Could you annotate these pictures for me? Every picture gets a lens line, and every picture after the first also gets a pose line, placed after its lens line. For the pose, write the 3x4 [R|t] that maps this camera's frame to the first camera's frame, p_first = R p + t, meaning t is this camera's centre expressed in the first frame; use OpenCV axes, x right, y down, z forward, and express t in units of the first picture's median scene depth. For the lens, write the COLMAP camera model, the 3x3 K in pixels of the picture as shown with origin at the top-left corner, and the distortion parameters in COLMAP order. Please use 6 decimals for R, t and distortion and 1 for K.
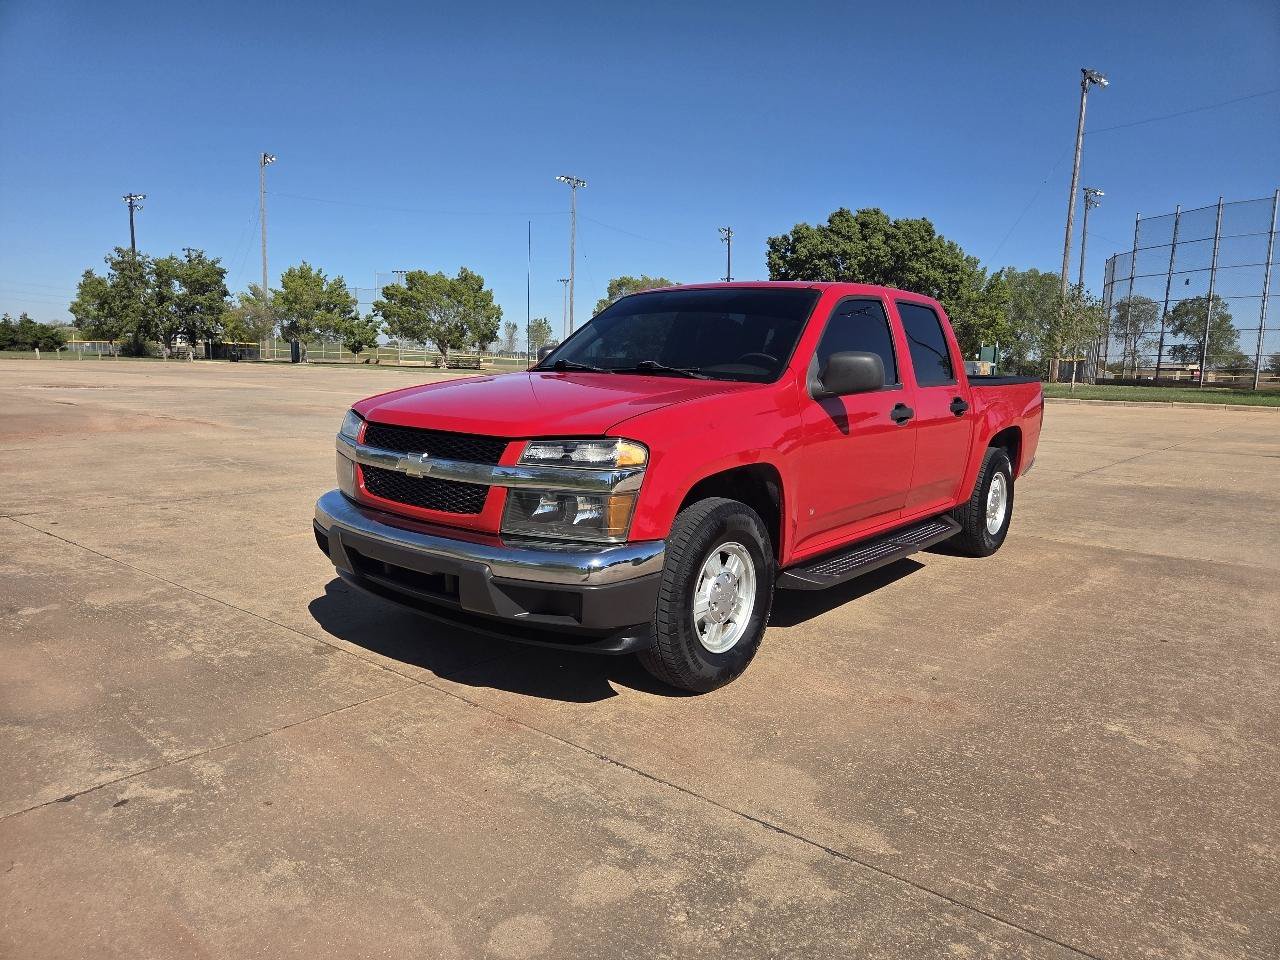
lens RADIAL K [[857.2, 0, 644.3], [0, 857.2, 488.0], [0, 0, 1]] dist [0.061981, -0.058161]
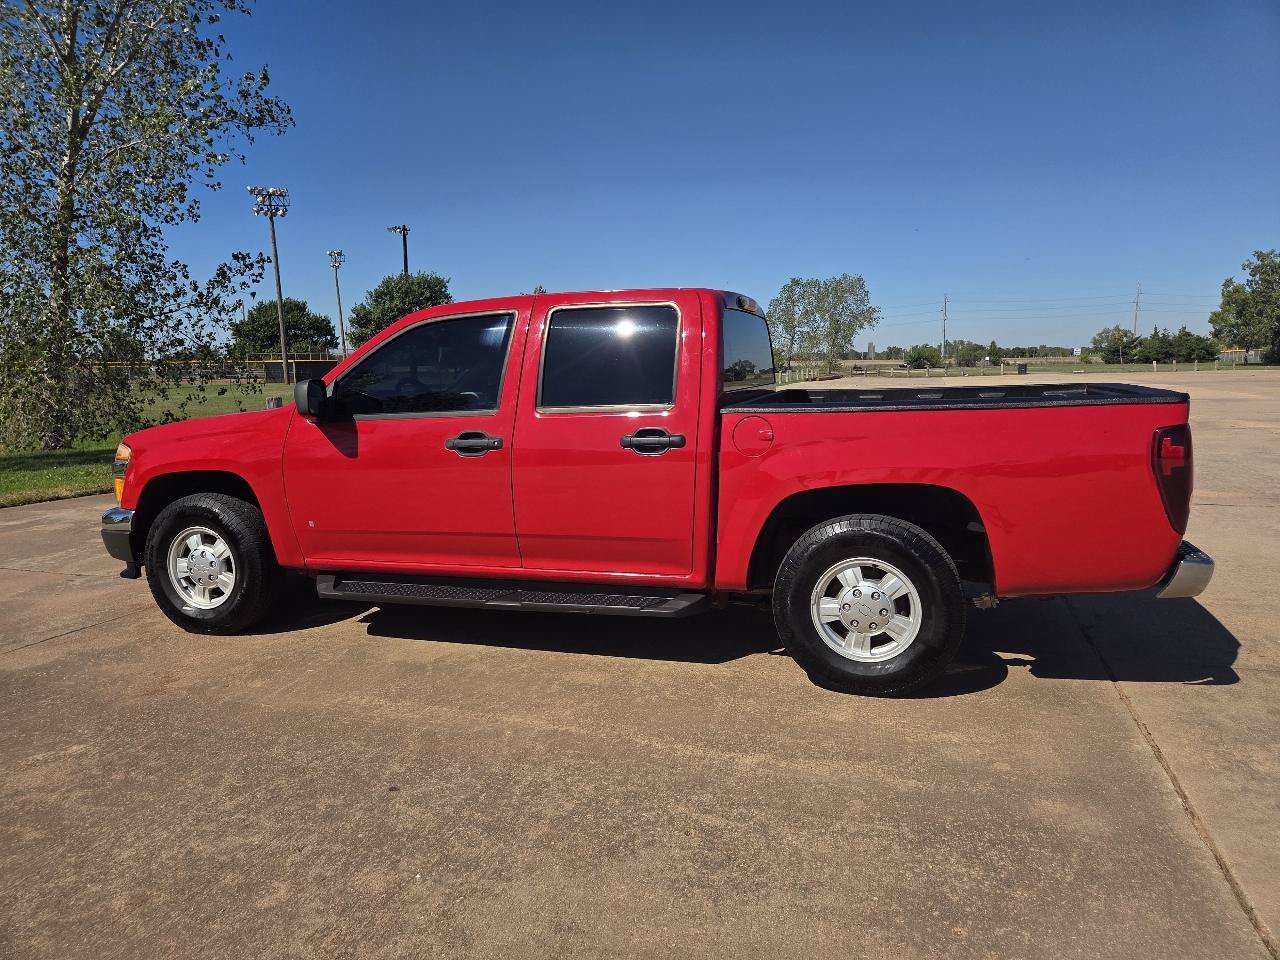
lens RADIAL K [[857.2, 0, 640.2], [0, 857.2, 479.4], [0, 0, 1]] dist [0.061981, -0.058161]
pose [[0.359507, 0.086747, -0.929102, 1.017208], [-0.105705, 0.993047, 0.051816, -0.097783], [0.927136, 0.079583, 0.366177, 0.722269]]
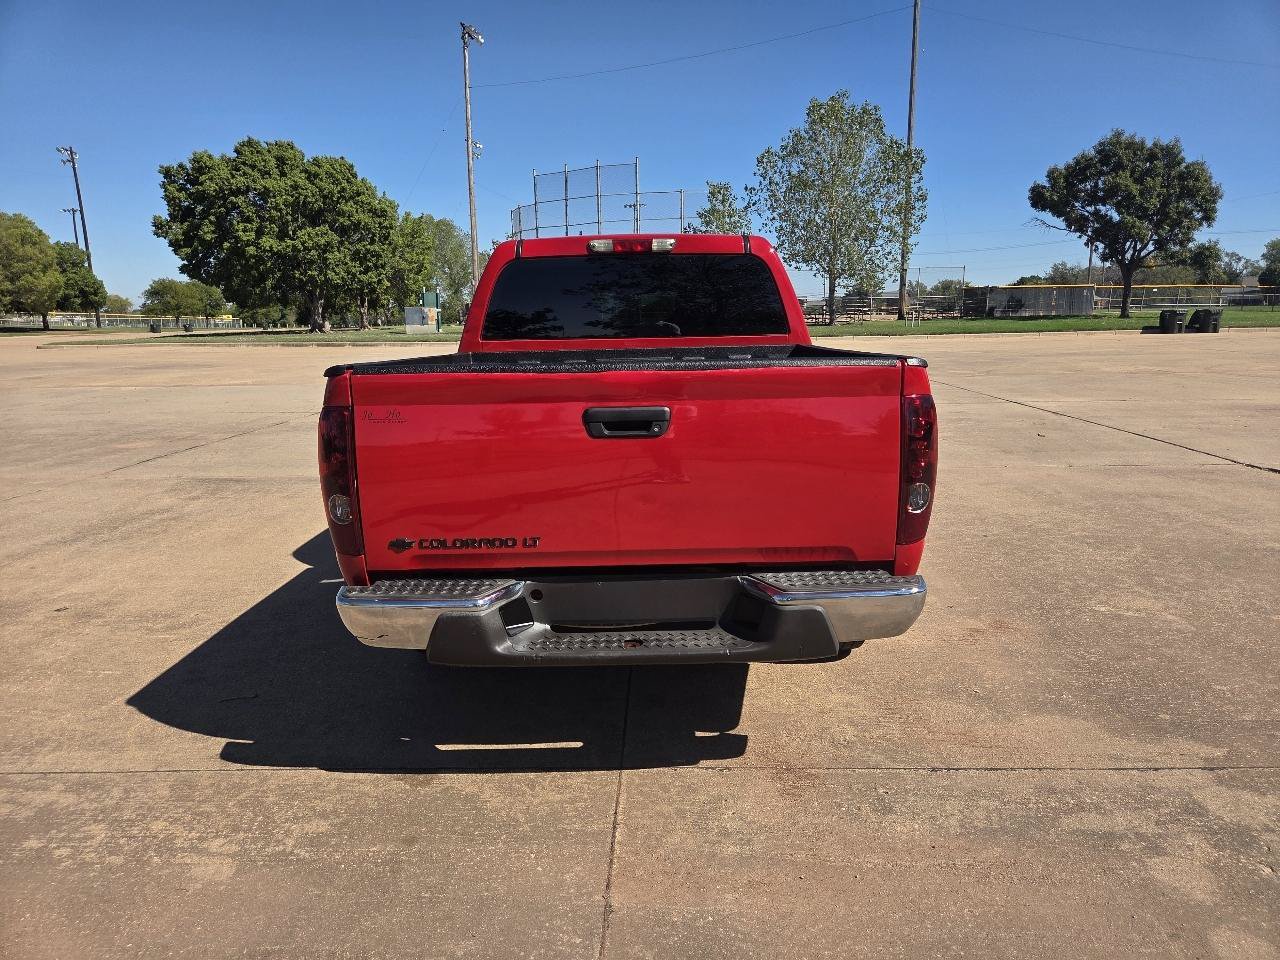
lens RADIAL K [[857.2, 0, 652.0], [0, 857.2, 487.7], [0, 0, 1]] dist [0.061981, -0.058161]
pose [[0.783159, -0.158393, 0.601310, -0.429172], [0.120751, 0.987344, 0.102812, -0.067113], [-0.609984, -0.007909, 0.792374, 0.231556]]
